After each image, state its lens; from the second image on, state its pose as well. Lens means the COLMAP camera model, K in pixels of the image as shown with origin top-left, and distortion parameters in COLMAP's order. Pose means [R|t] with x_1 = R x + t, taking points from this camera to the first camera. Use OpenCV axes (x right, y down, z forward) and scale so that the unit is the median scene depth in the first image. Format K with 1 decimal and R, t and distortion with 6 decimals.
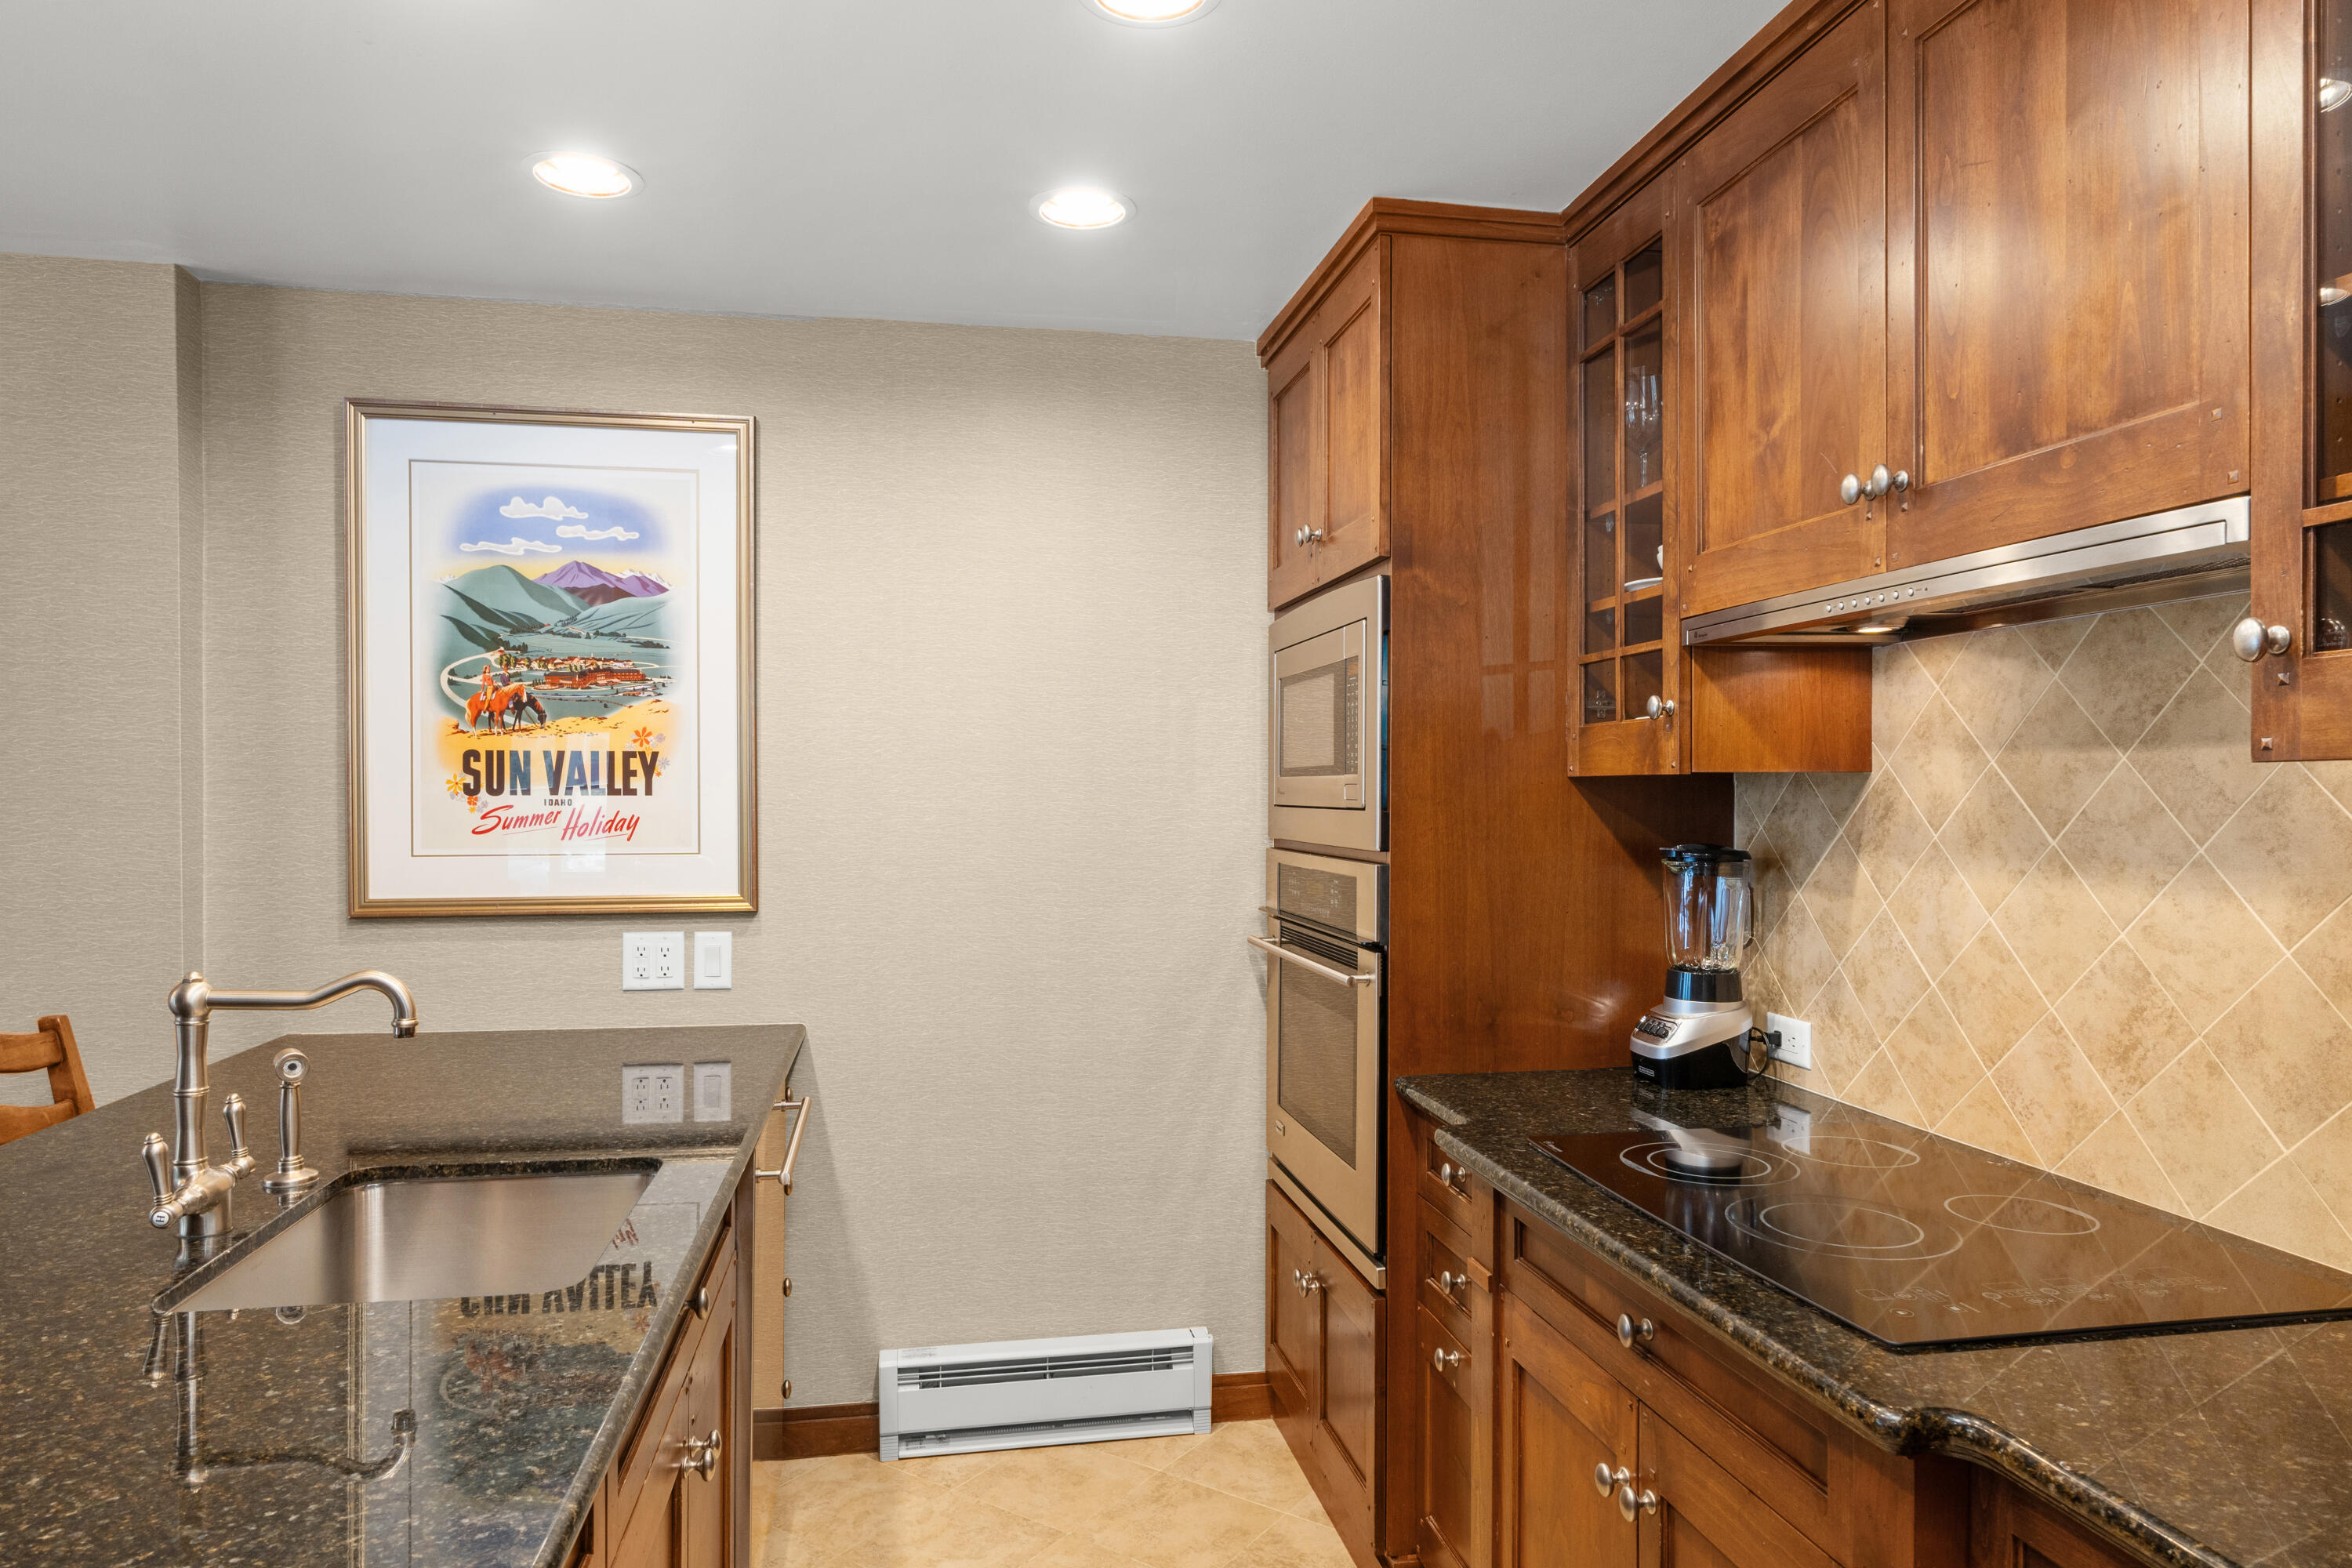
lens RADIAL K [[1424.5, 0, 1176.2], [0, 1424.5, 801.2], [0, 0, 1]] dist [-0.000284, -0.000750]
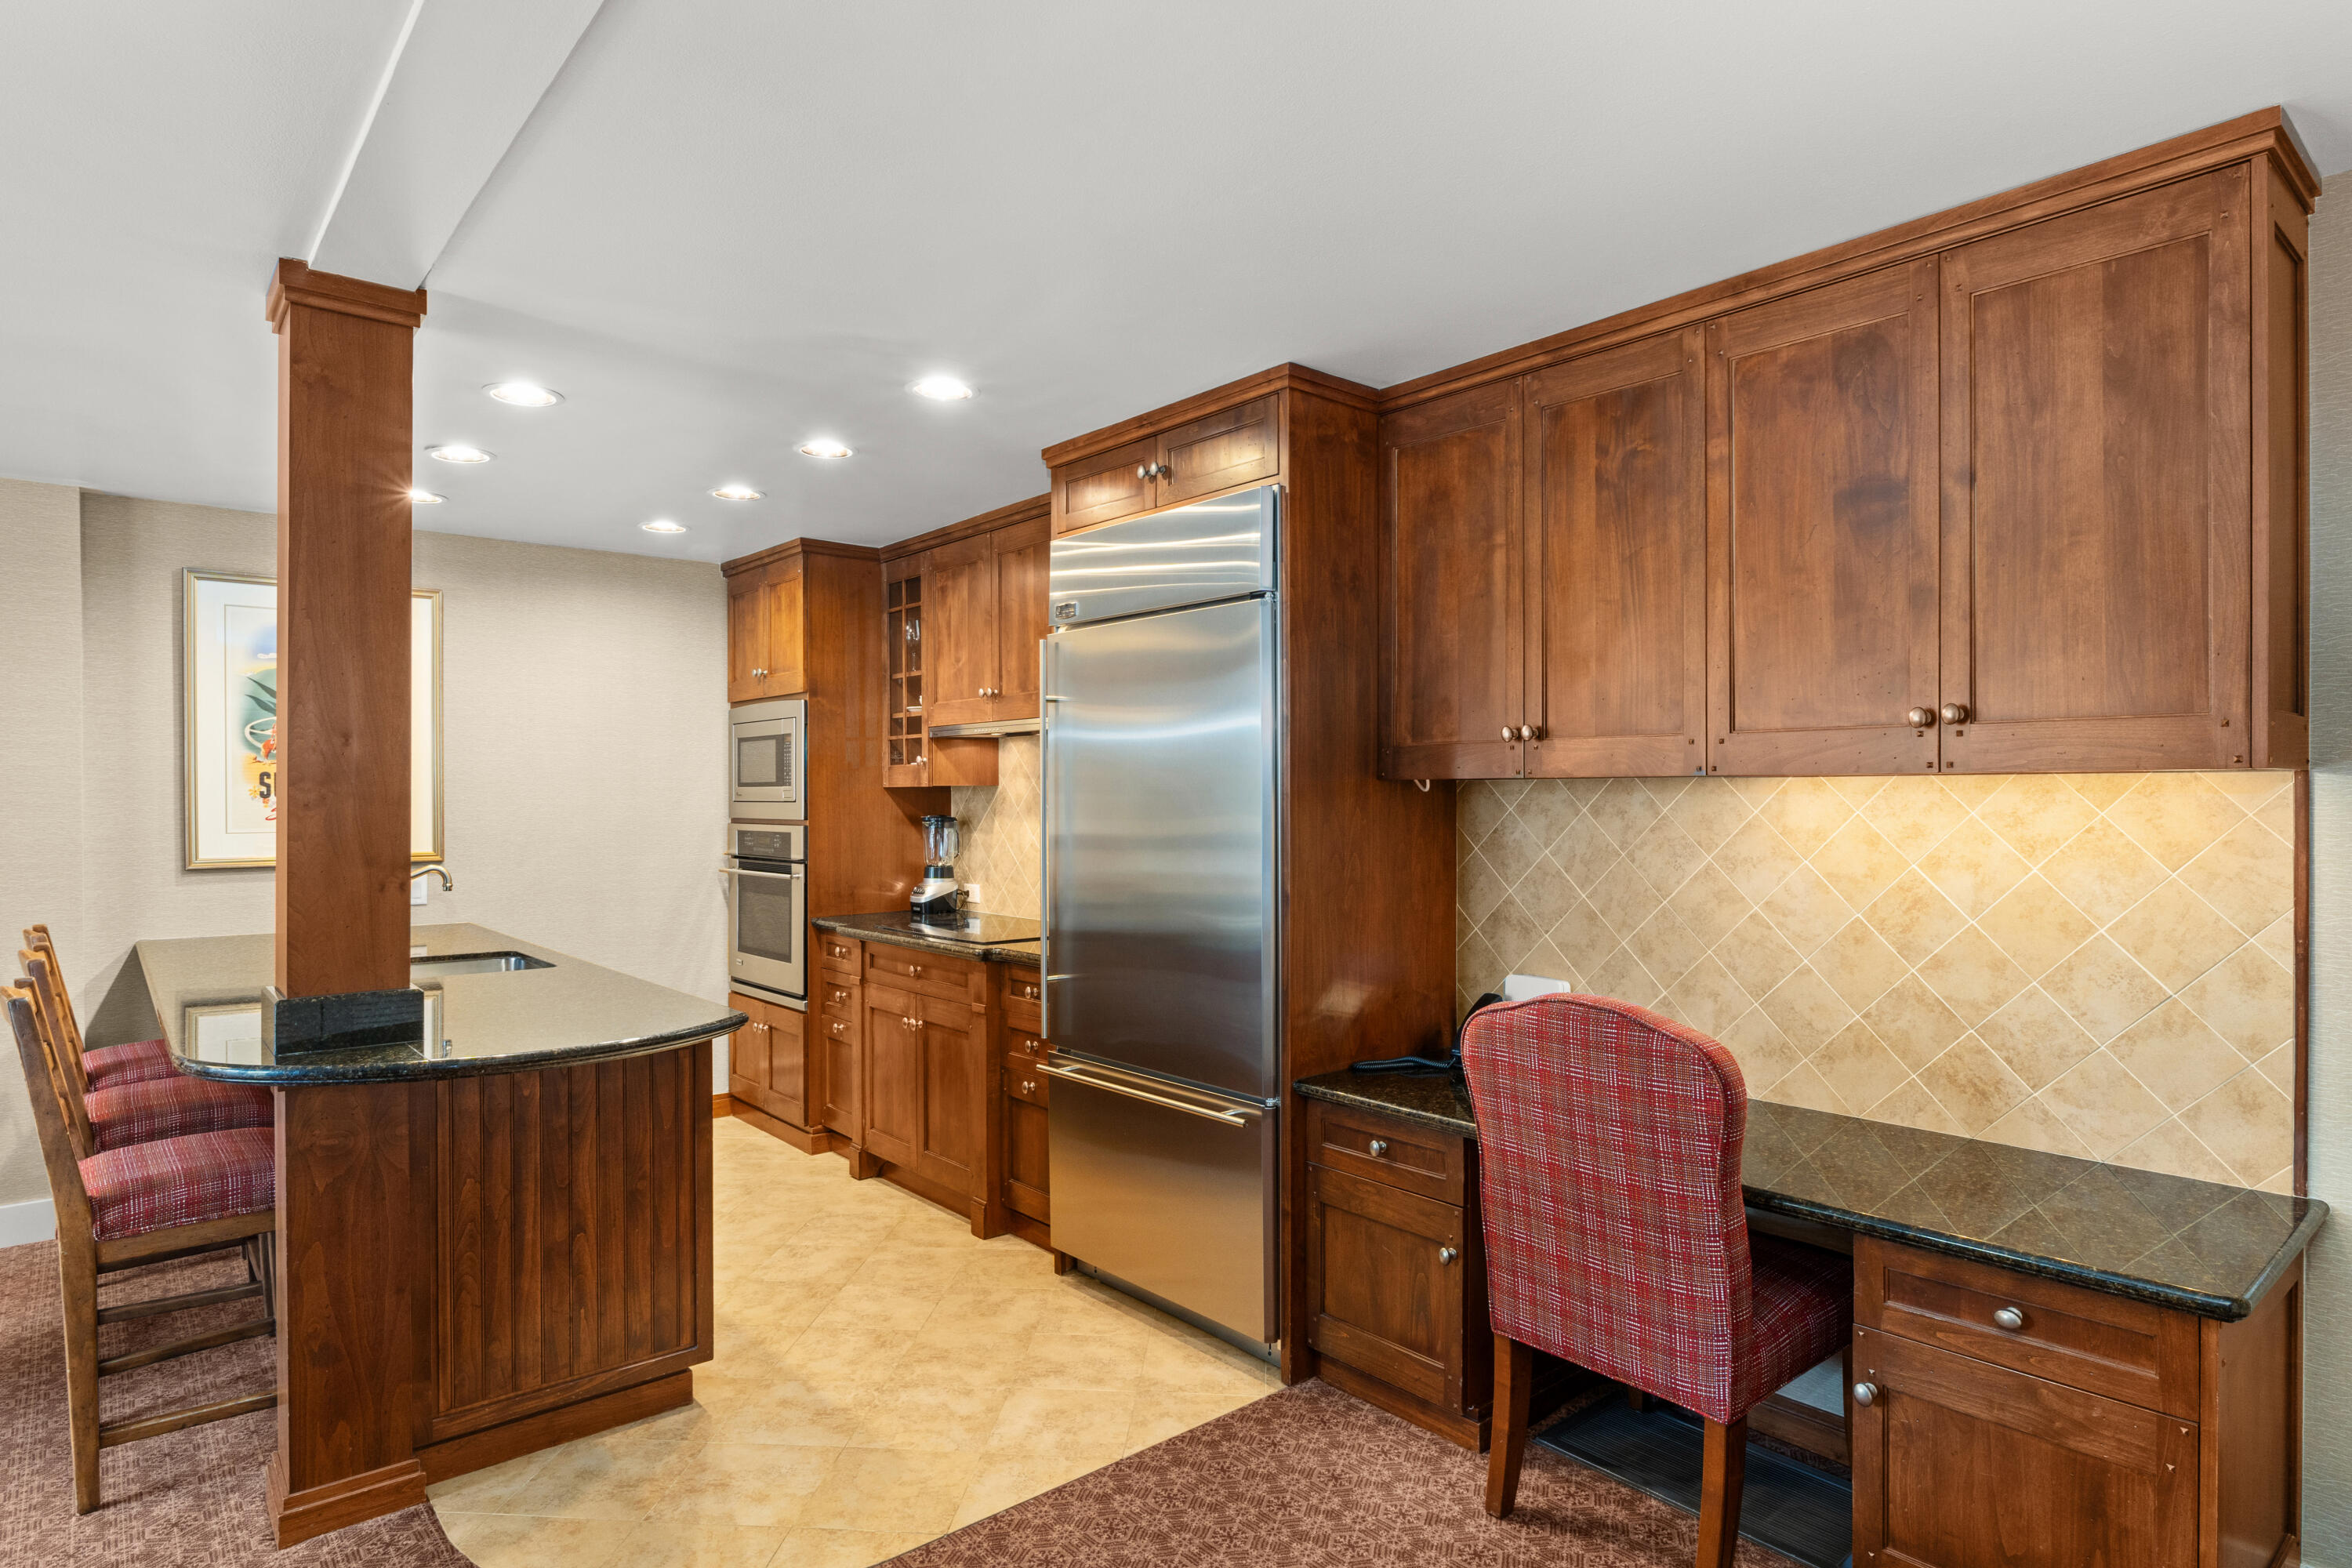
lens RADIAL K [[1267.4, 0, 1175.6], [0, 1267.4, 801.7], [0, 0, 1]] dist [-0.004173, -0.000721]
pose [[0.864805, -0.005911, 0.502072, -0.382635], [0.007804, 0.999968, -0.001669, 0.014663], [-0.502047, 0.005362, 0.864824, -1.122980]]
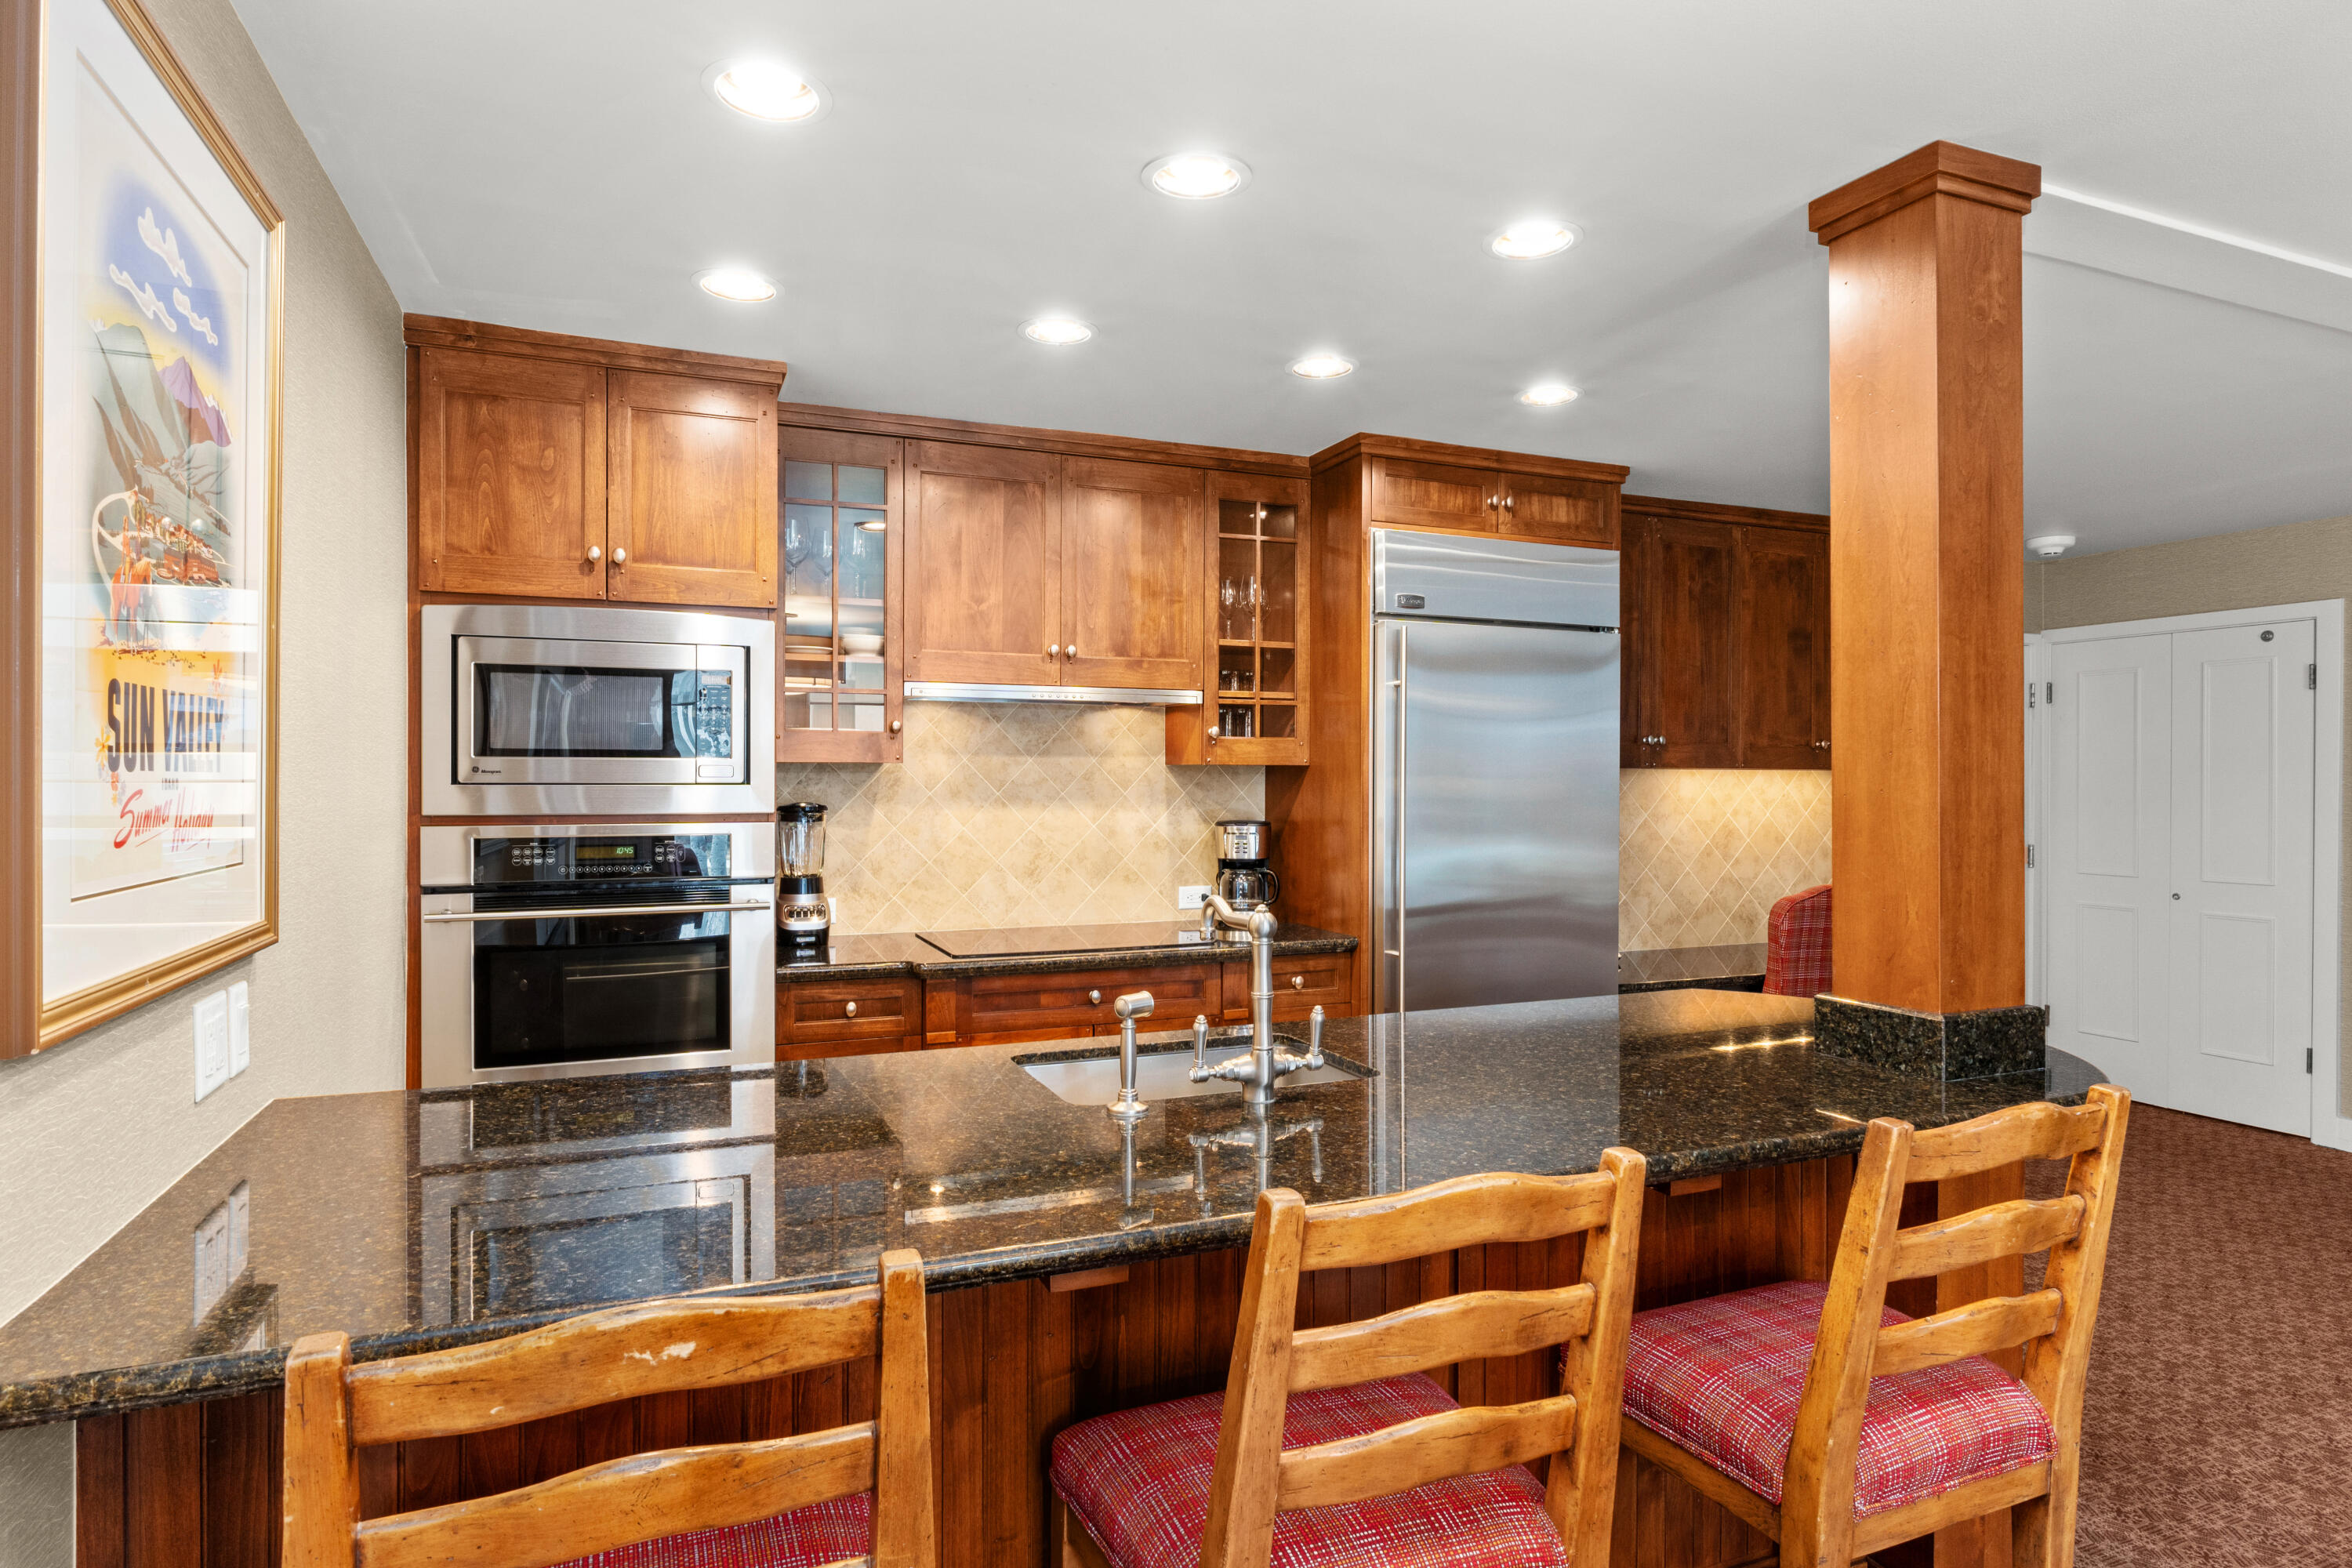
lens RADIAL K [[1273.0, 0, 1179.7], [0, 1273.0, 777.8], [0, 0, 1]] dist [0.000081, 0.000041]
pose [[-0.206852, -0.000739, 0.978372, -1.254636], [0.005565, 0.999983, 0.001932, -0.000359], [-0.978356, 0.005845, -0.206844, 0.902826]]
